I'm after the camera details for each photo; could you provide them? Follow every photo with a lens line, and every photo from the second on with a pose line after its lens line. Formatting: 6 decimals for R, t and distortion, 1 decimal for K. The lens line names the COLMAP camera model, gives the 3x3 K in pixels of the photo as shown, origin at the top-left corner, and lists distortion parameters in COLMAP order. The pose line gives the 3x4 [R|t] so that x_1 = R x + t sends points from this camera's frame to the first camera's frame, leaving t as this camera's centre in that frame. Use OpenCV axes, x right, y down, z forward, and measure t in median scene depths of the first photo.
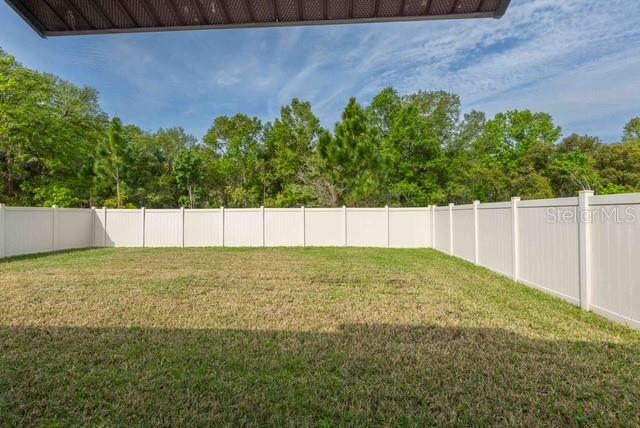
lens RADIAL K [[300.0, 0, 336.4], [0, 300.0, 207.8], [0, 0, 1]] dist [0.008235, -0.013037]
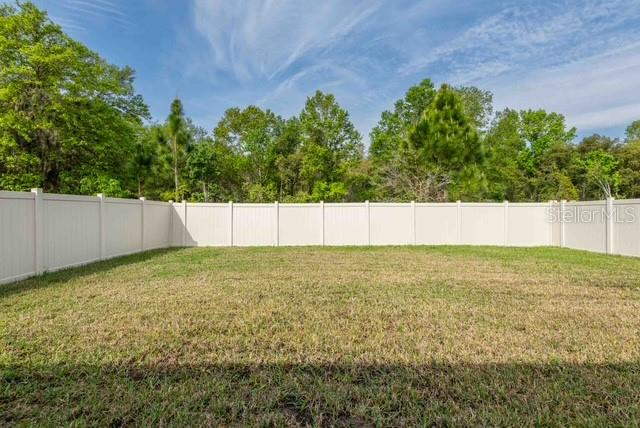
lens RADIAL K [[300.0, 0, 323.7], [0, 300.0, 212.3], [0, 0, 1]] dist [0.008235, -0.013037]
pose [[0.996802, 0.001467, 0.079894, -0.201707], [-0.002477, 0.999918, 0.012535, 0.009043], [-0.079869, -0.012693, 0.996725, 0.048153]]
